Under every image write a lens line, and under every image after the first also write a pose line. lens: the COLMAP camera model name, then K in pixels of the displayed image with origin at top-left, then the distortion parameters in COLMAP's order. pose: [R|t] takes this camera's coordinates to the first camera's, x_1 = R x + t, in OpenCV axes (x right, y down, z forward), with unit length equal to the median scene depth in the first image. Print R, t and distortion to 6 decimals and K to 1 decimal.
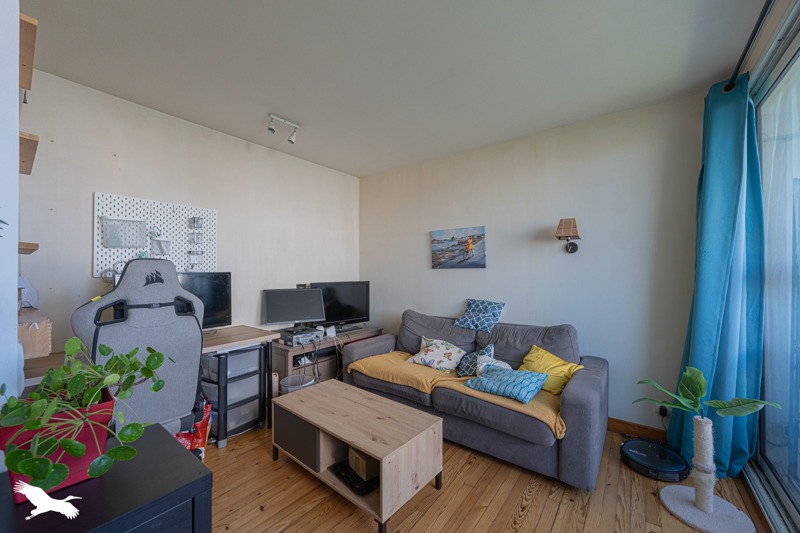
lens RADIAL K [[311.5, 0, 399.0], [0, 311.5, 261.9], [0, 0, 1]] dist [-0.000110, -0.000001]
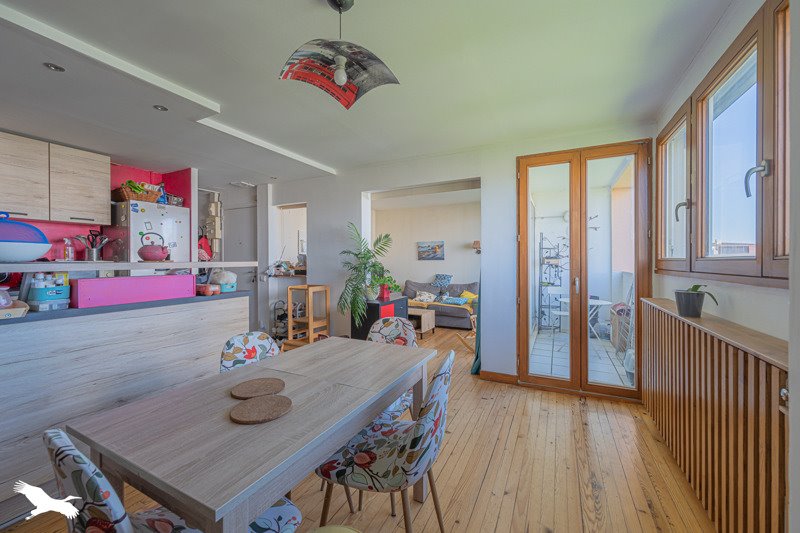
lens RADIAL K [[311.5, 0, 399.0], [0, 311.5, 261.9], [0, 0, 1]] dist [-0.000110, -0.000001]
pose [[0.981393, 0.001228, 0.192004, -0.481901], [-0.004725, 0.999831, 0.017753, -0.004457], [-0.191950, -0.018330, 0.981233, -1.159785]]
